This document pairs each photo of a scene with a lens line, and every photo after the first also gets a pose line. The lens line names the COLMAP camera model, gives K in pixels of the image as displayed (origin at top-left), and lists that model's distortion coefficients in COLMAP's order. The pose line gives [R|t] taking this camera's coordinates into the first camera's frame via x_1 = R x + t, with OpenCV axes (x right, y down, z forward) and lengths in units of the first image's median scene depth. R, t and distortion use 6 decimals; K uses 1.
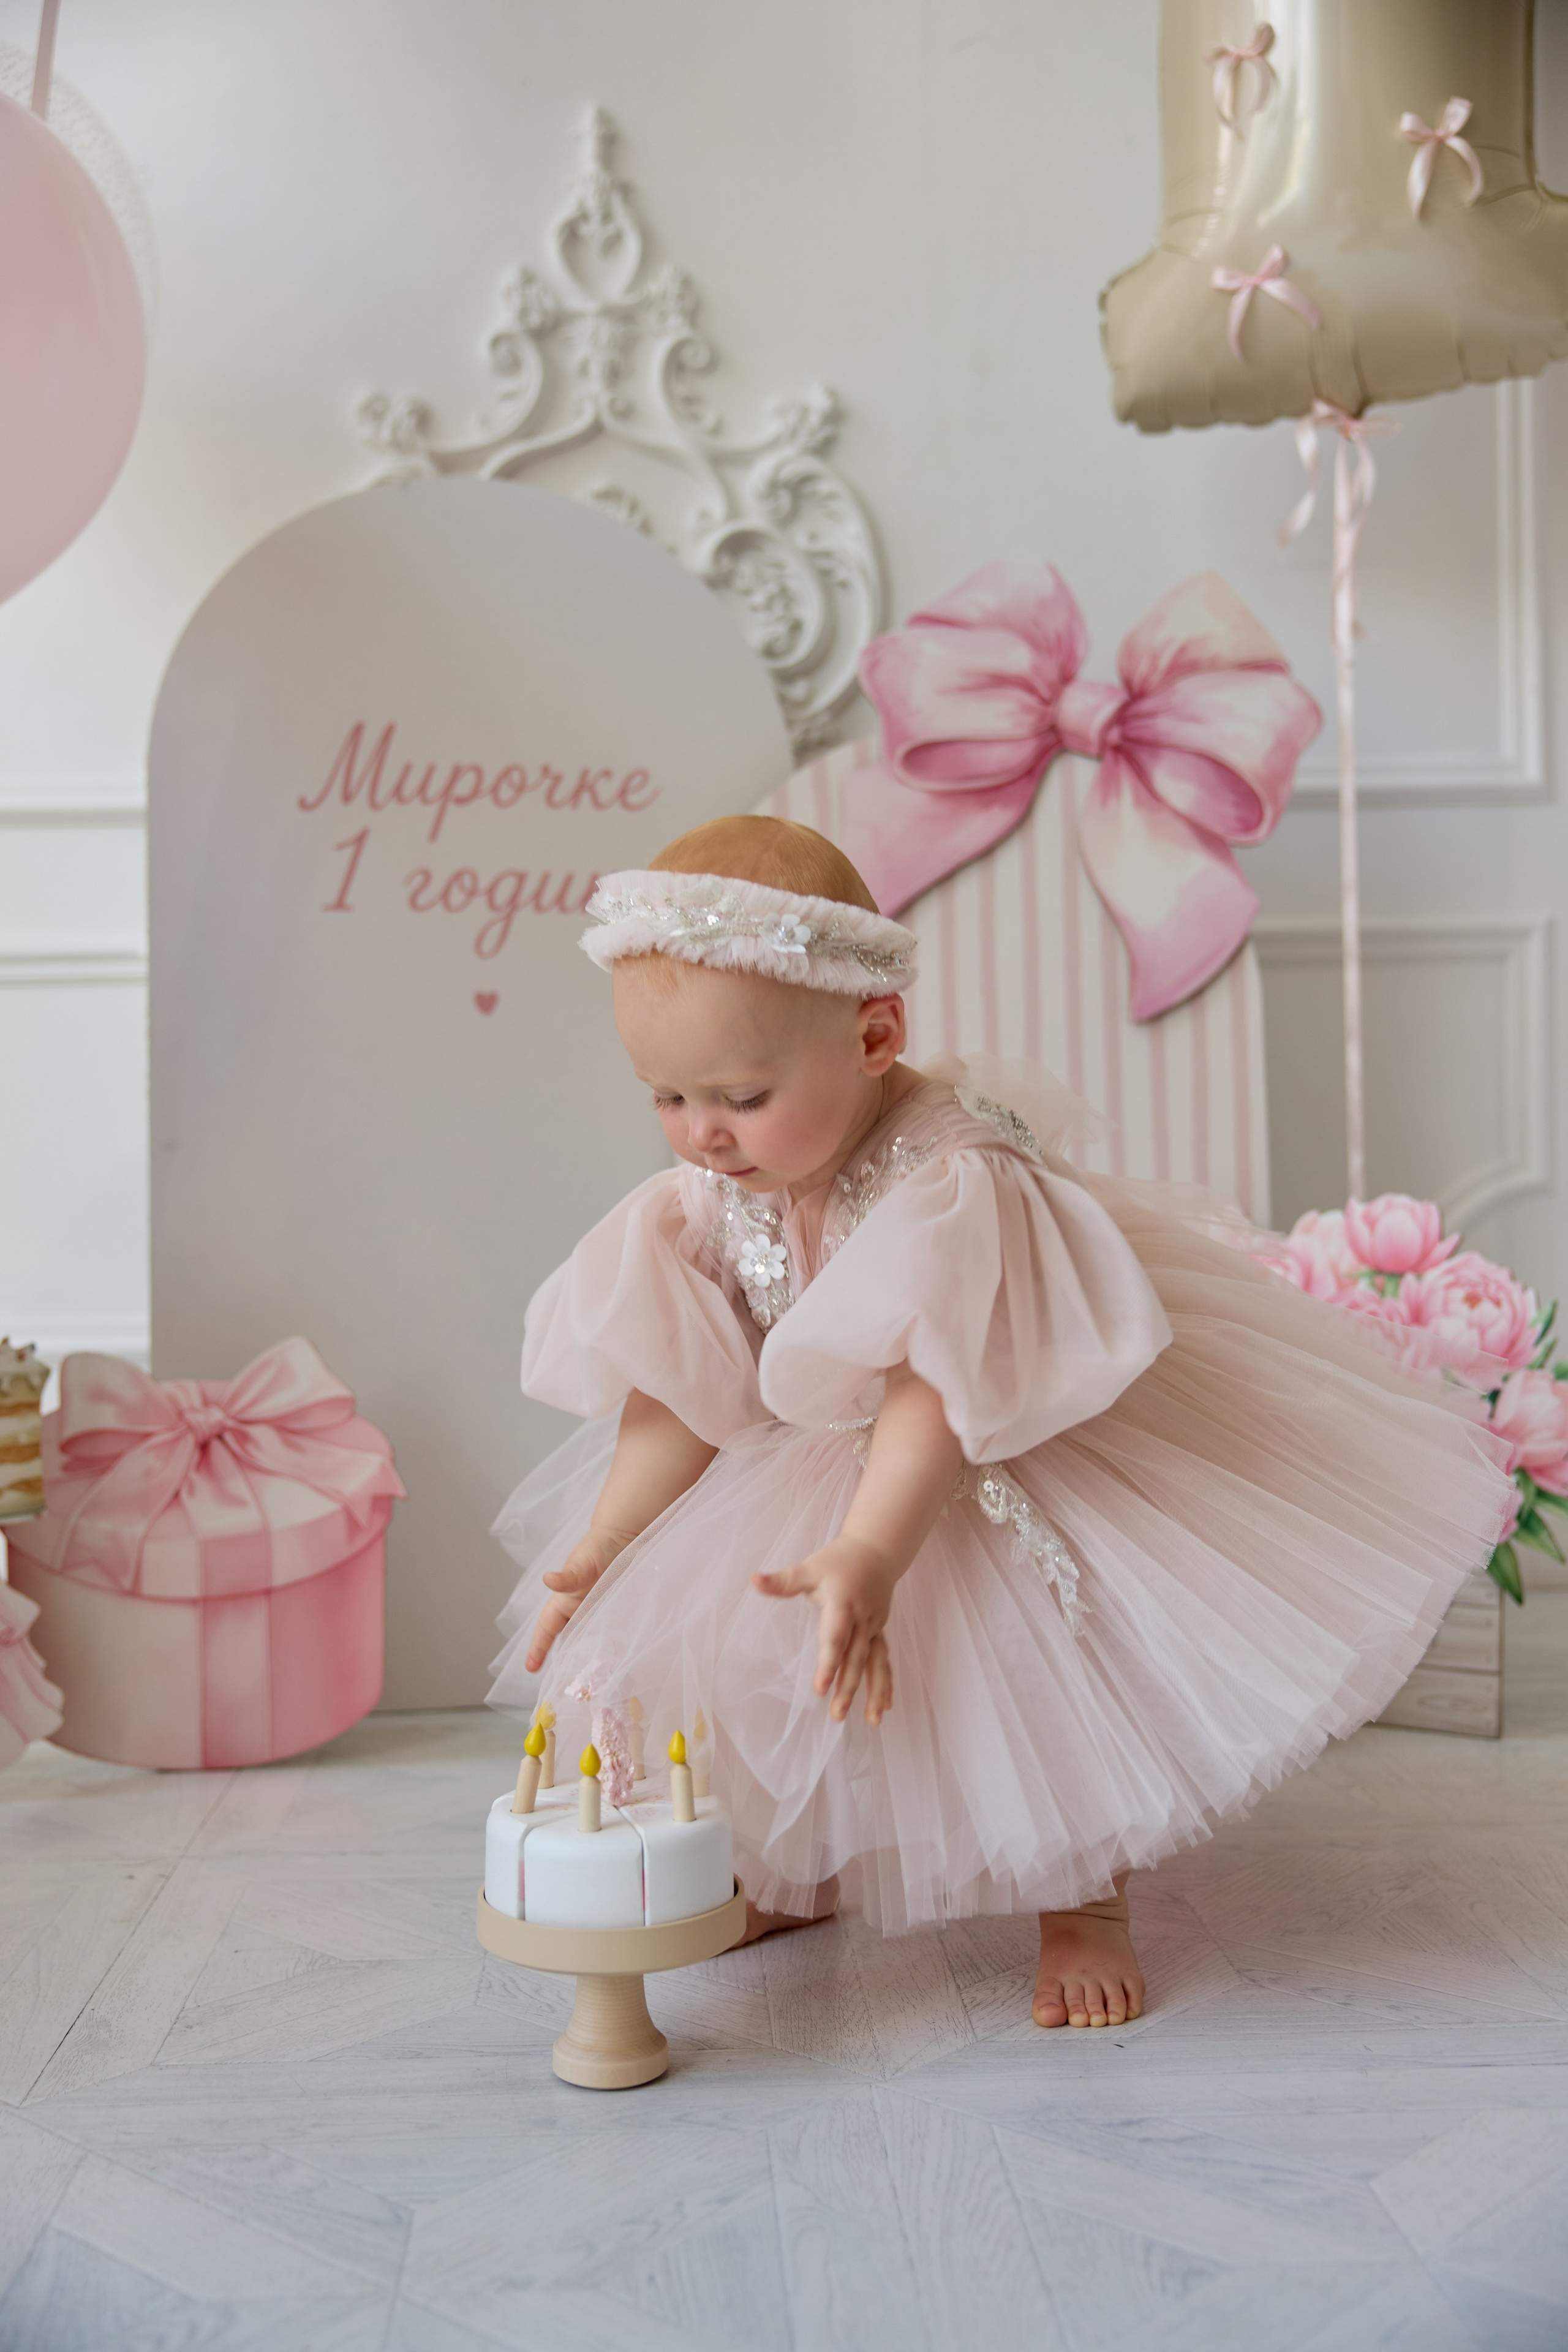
lens RADIAL K [[2512.5, 0, 784.0], [0, 2512.5, 1176.0], [0, 0, 1]] dist [0.031280, 0.011620]
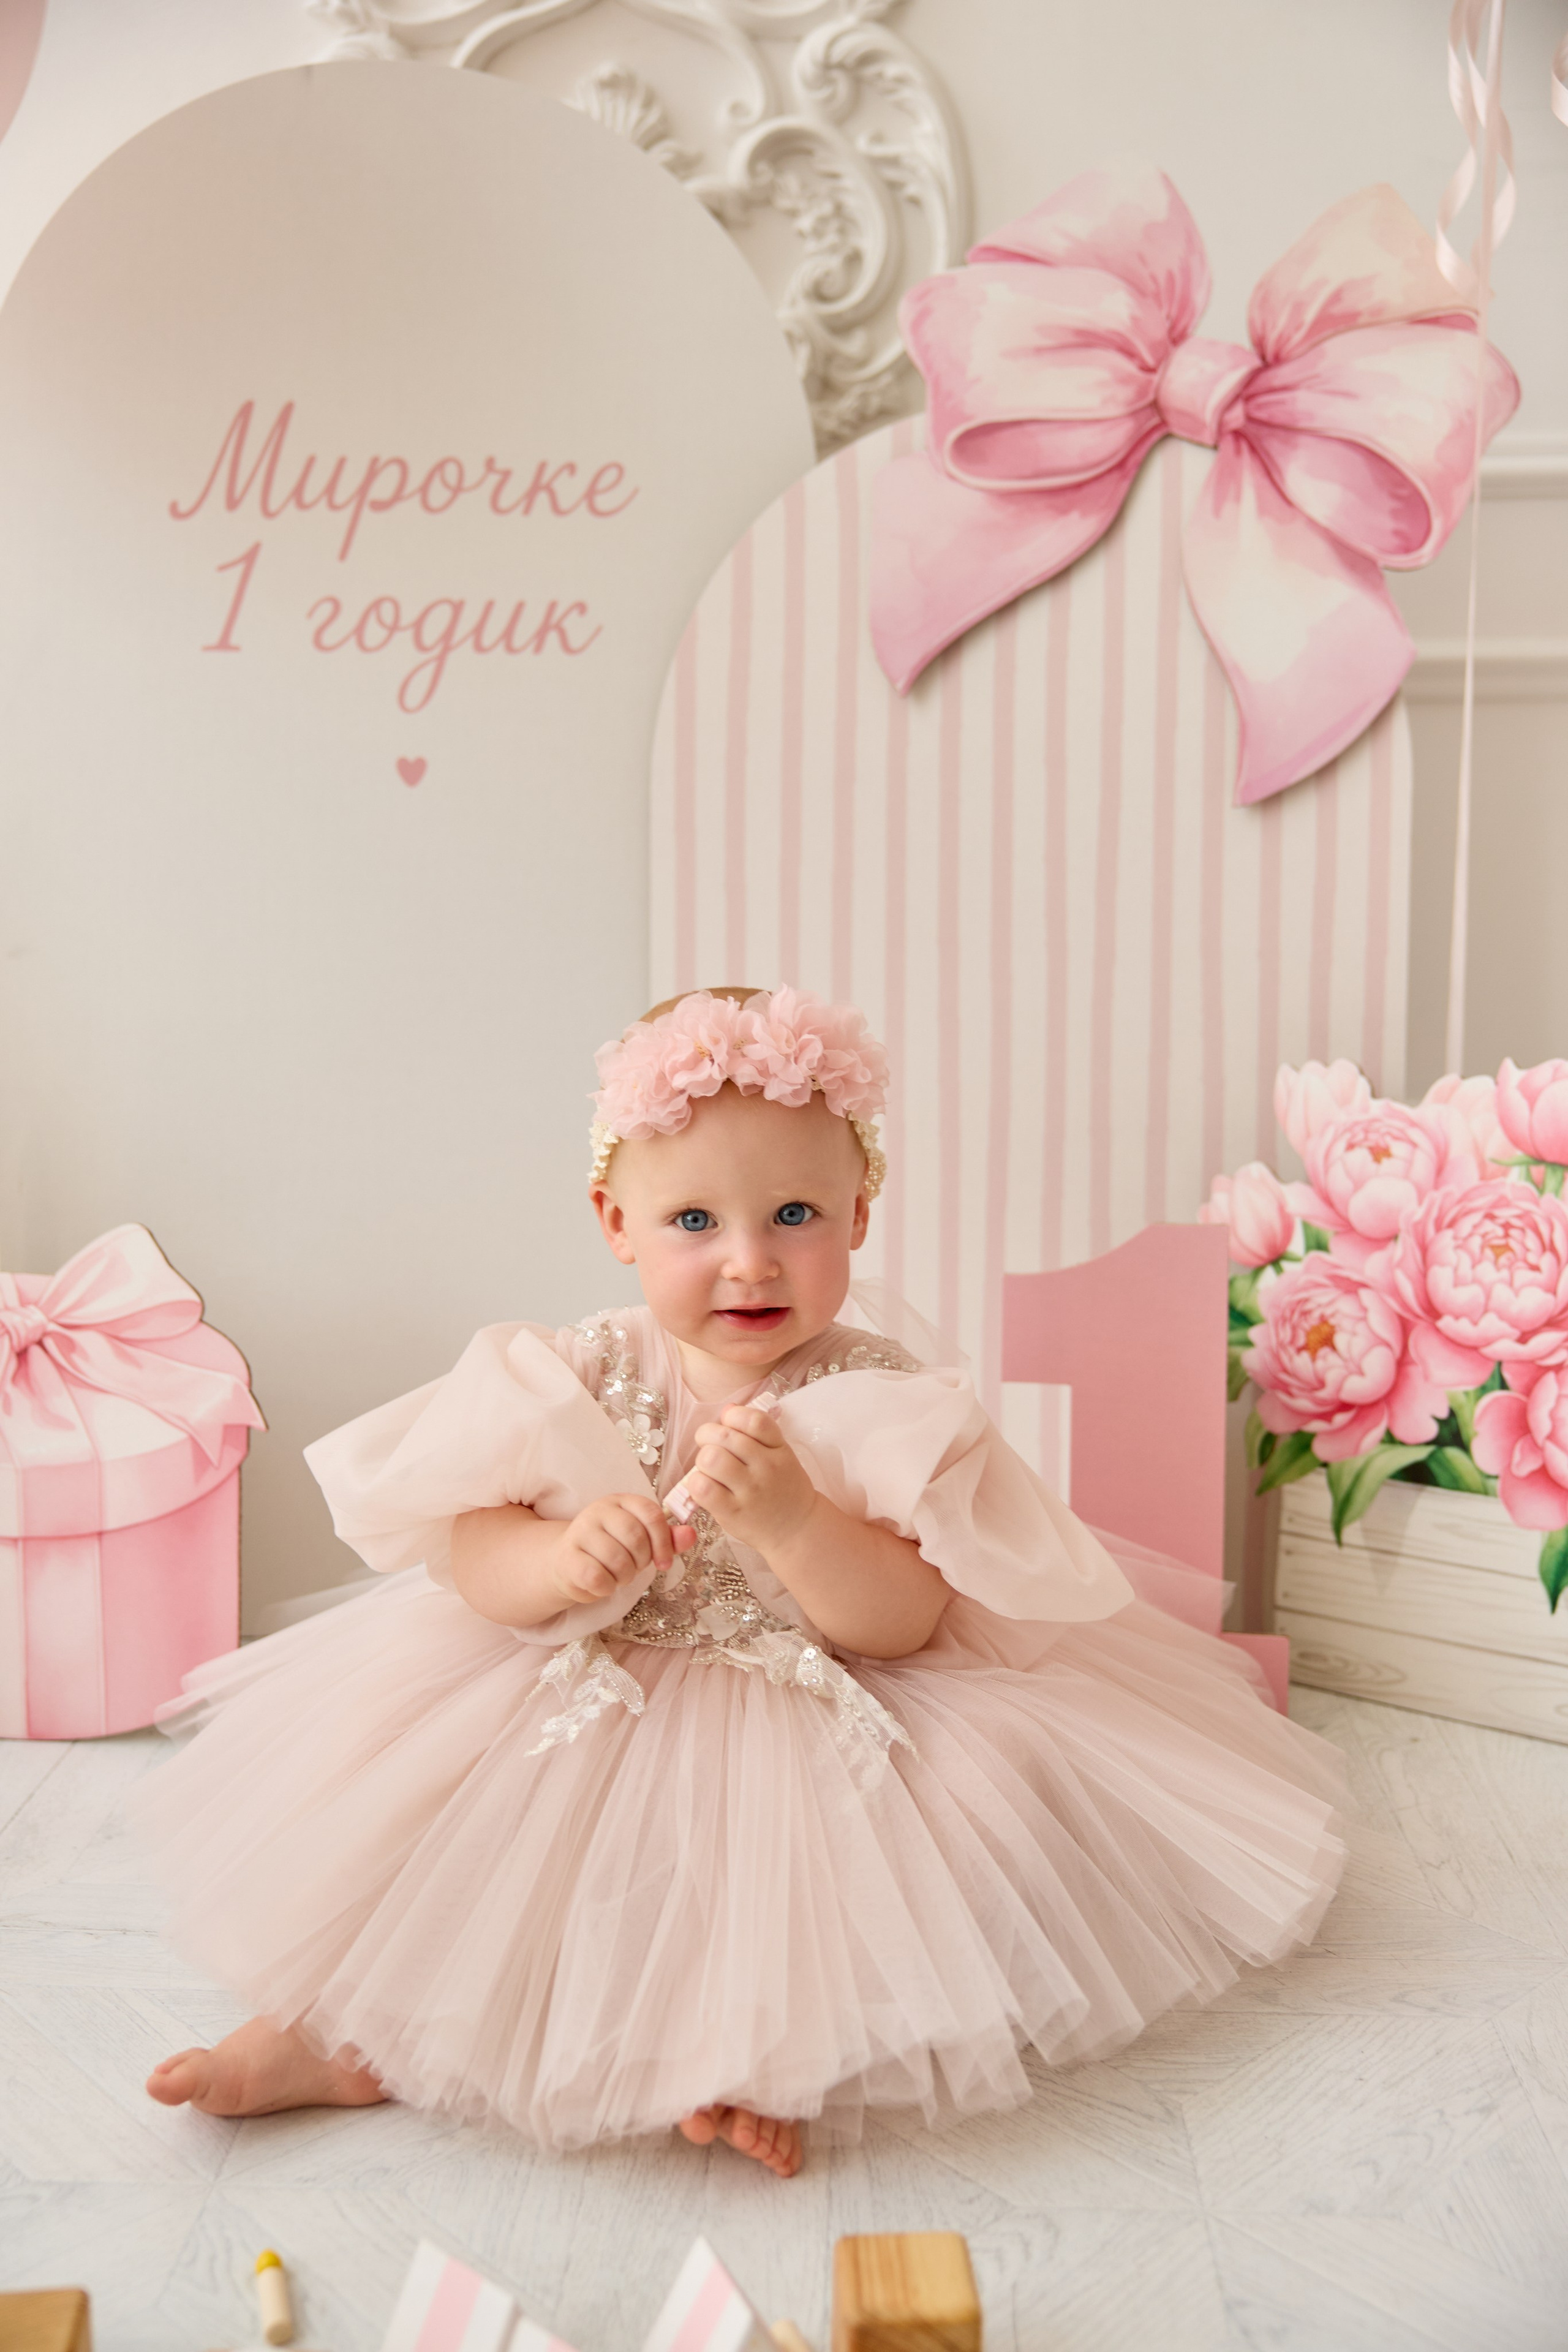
lens RADIAL K [[2366.0, 0, 786.7], [0, 2366.0, 1190.5], [0, 0, 1]] dist [0.003841, 0.036056]
pose [[0.995289, 0.031154, -0.091810, 0.069476], [-0.014734, 0.984570, 0.174369, -0.068442], [0.095825, -0.172195, 0.980391, 0.250430]]
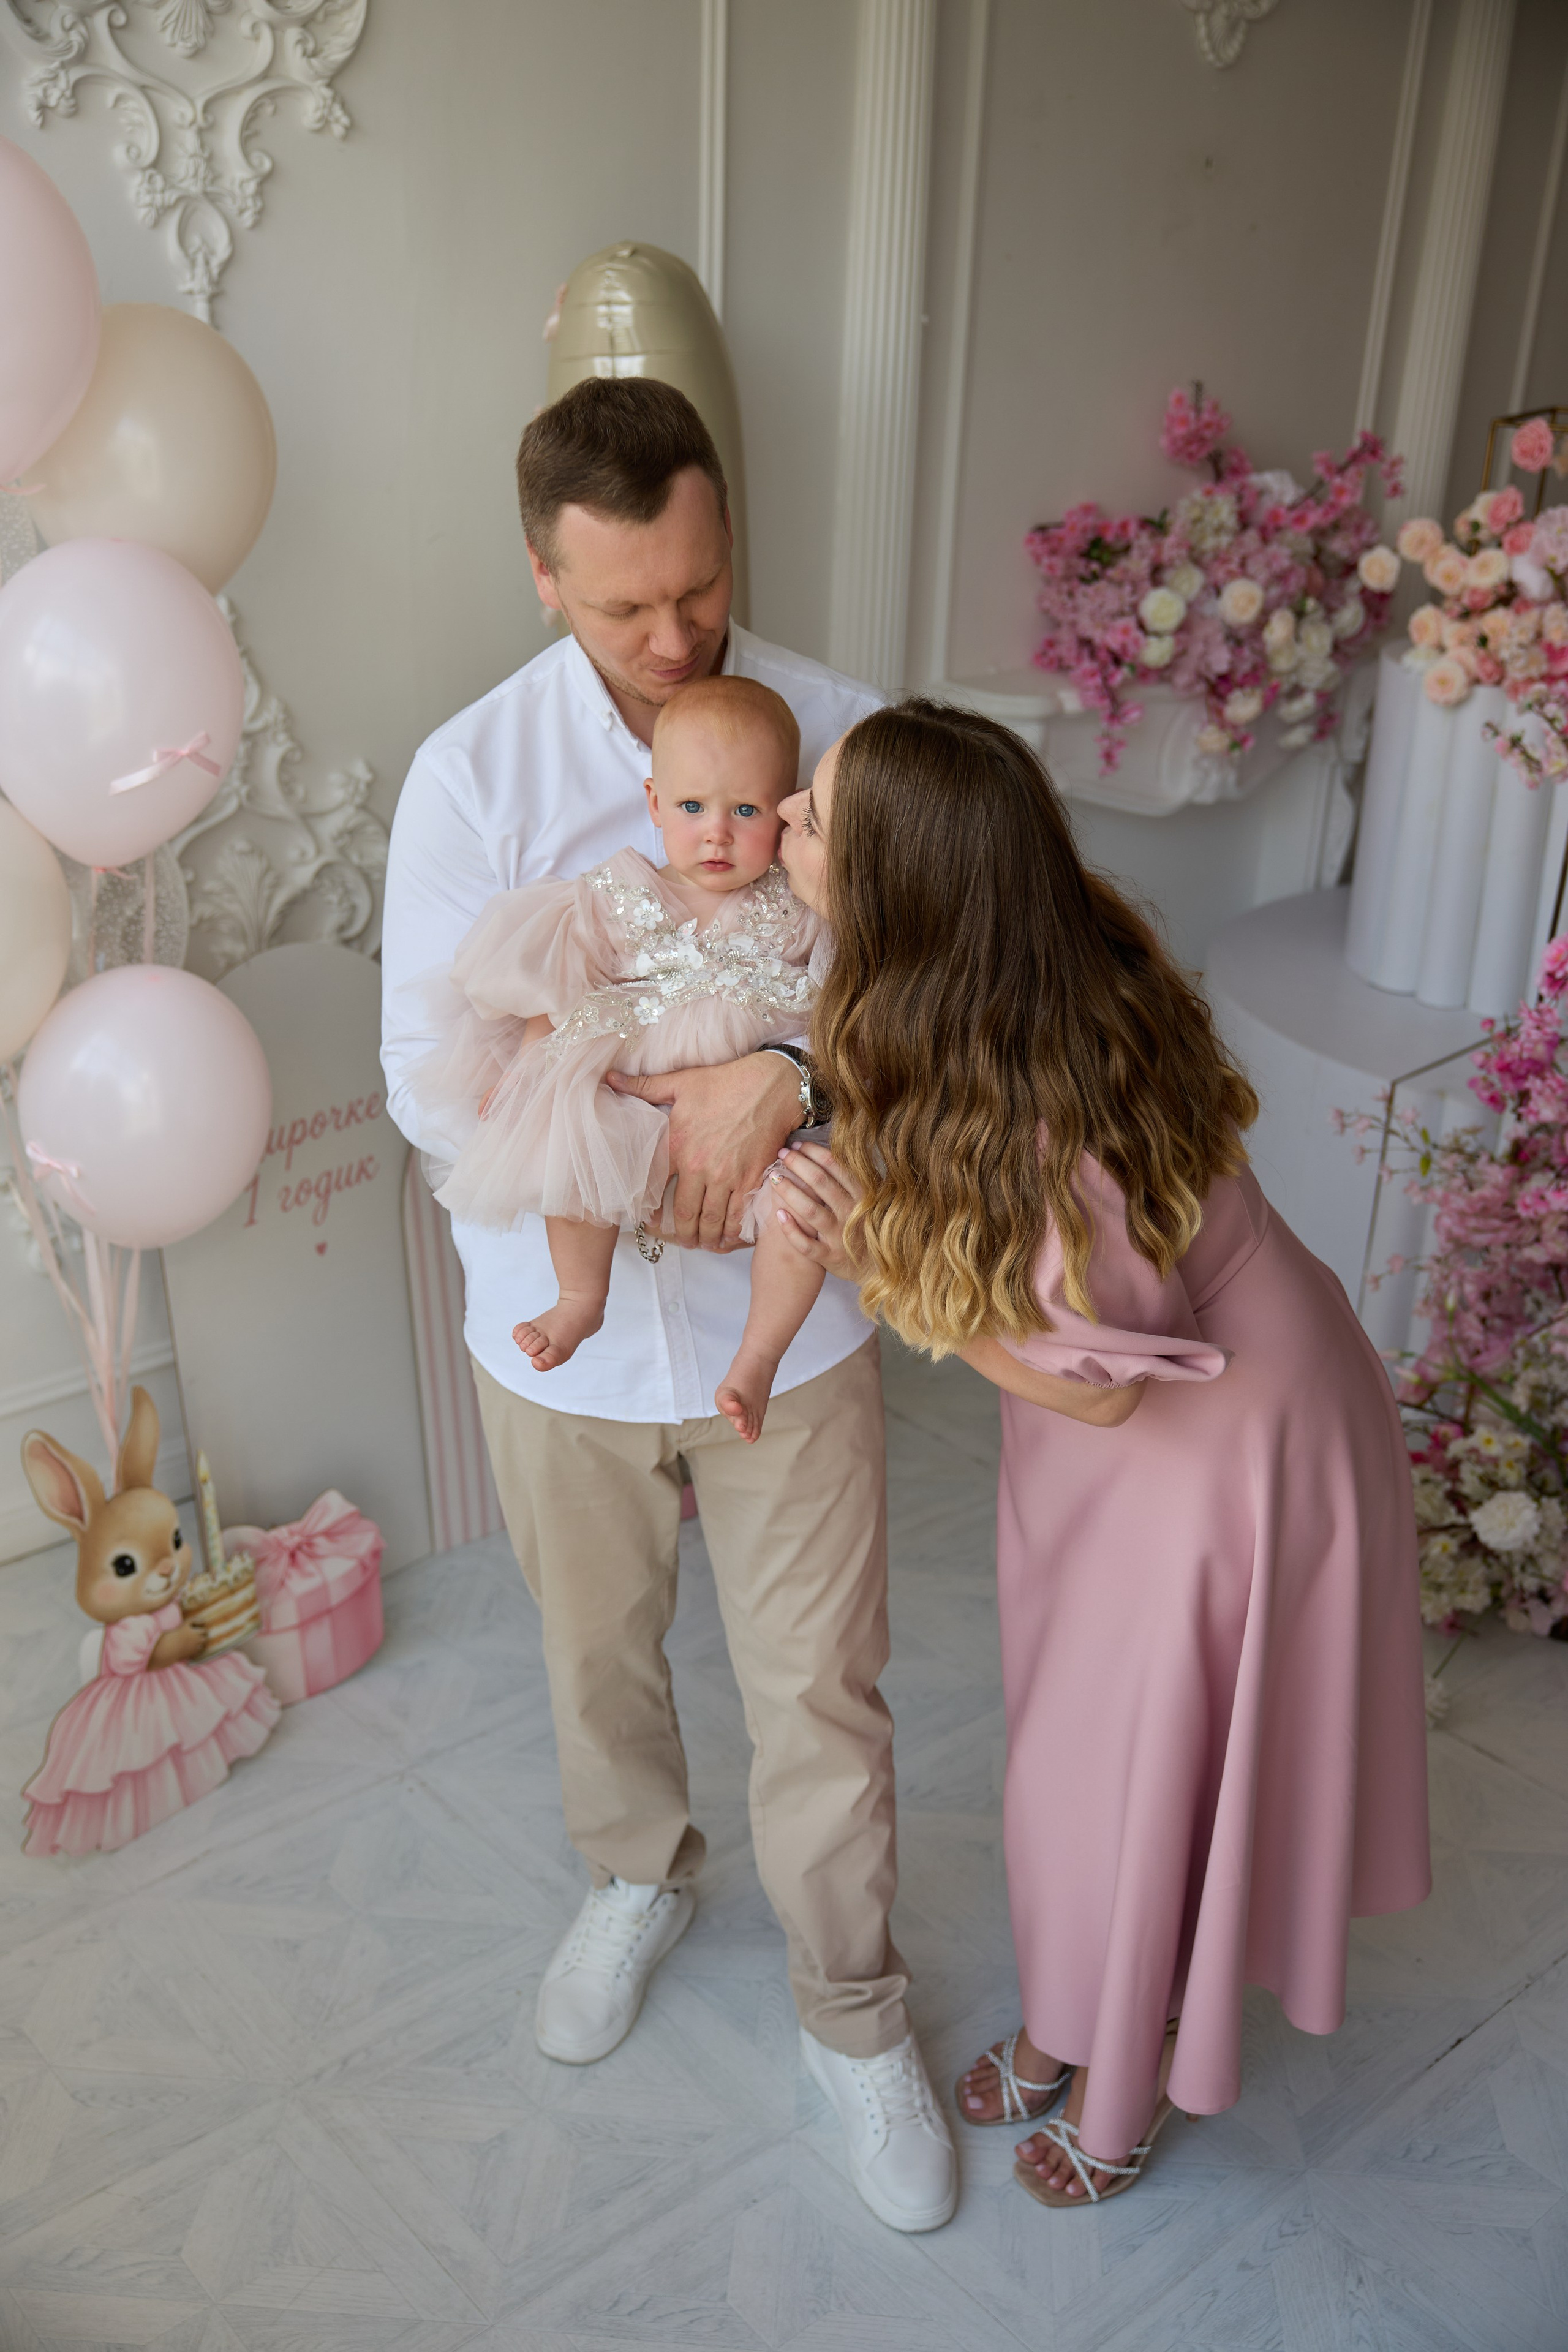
lens RADIAL K [[2286.0, 0, 777.1], [0, 2286.0, 1183.1], [0, 0, 1]] dist [-0.014358, 0.075278]
pose [[0.787503, -0.209699, 0.579539, -0.768900], [-0.041092, 0.920378, 0.388865, -0.731889], [-0.614939, -0.330047, 0.716184, -0.331939]]
